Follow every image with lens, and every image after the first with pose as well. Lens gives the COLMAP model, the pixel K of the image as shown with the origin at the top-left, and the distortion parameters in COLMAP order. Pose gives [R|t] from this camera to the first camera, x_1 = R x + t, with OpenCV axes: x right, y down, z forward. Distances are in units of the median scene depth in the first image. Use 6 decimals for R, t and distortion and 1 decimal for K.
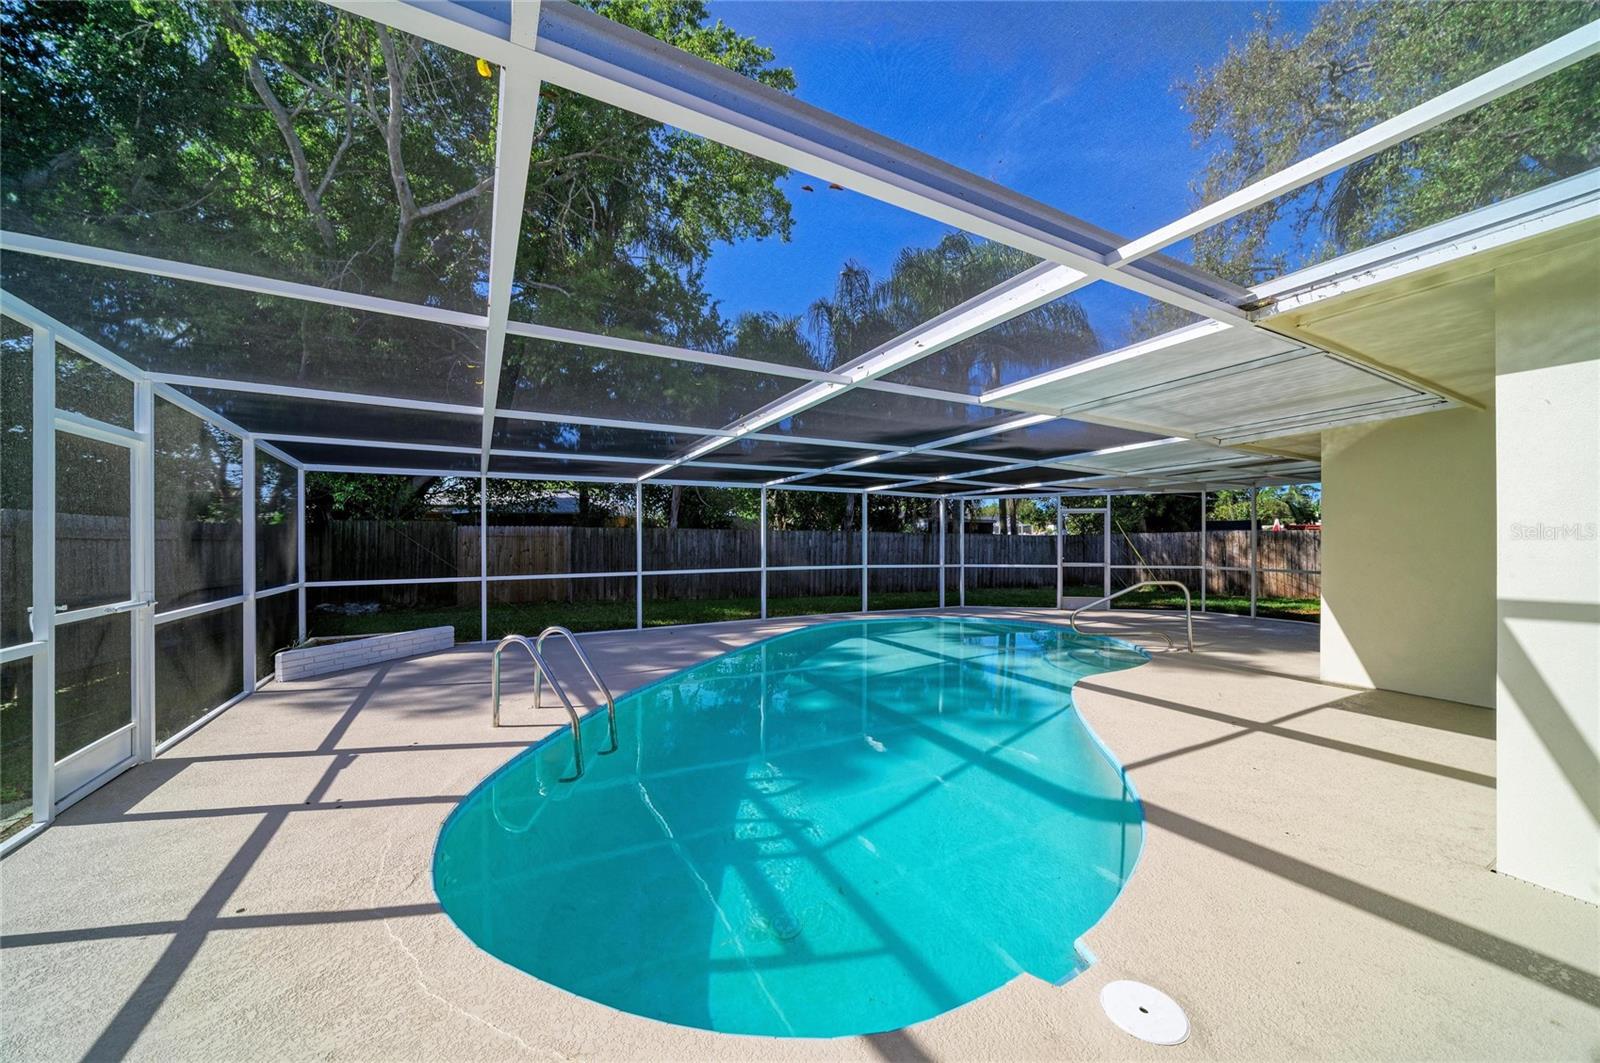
lens RADIAL K [[629.5, 0, 804.7], [0, 629.5, 538.0], [0, 0, 1]] dist [-0.018075, 0.007340]
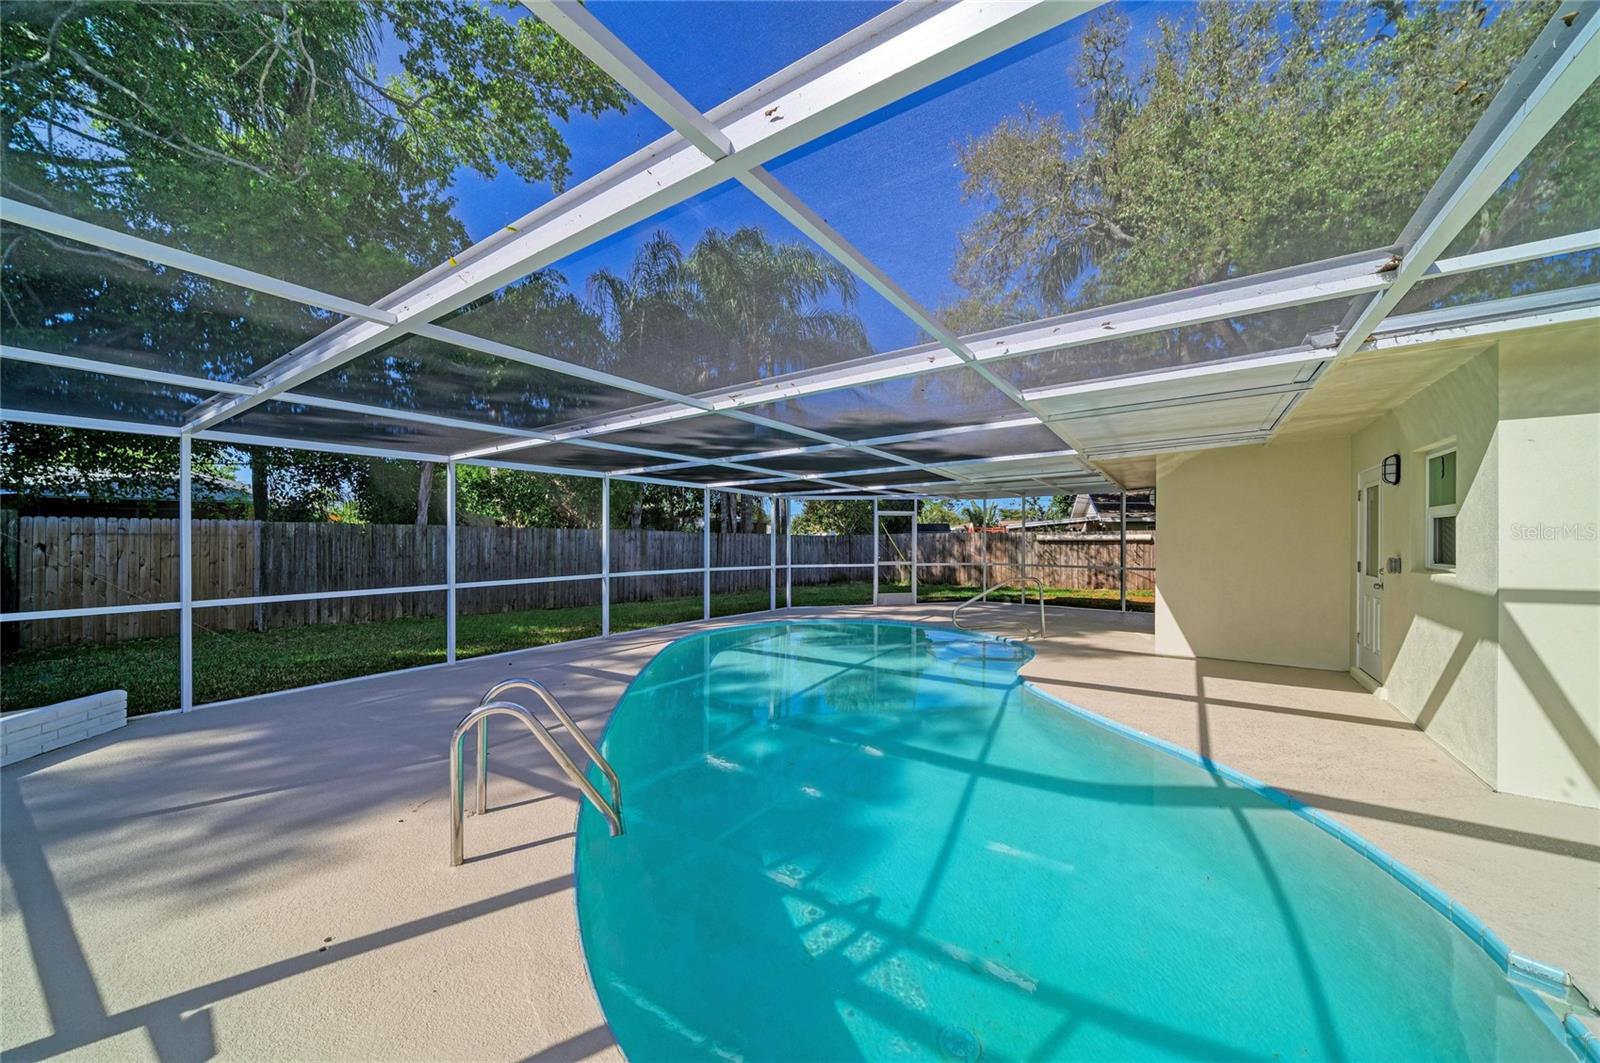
lens RADIAL K [[617.8, 0, 803.3], [0, 617.8, 540.8], [0, 0, 1]] dist [-0.019916, 0.006824]
pose [[0.875396, 0.000759, 0.483406, -0.213864], [-0.003429, 0.999983, 0.004640, -0.001095], [-0.483394, -0.005719, 0.875384, 0.151518]]
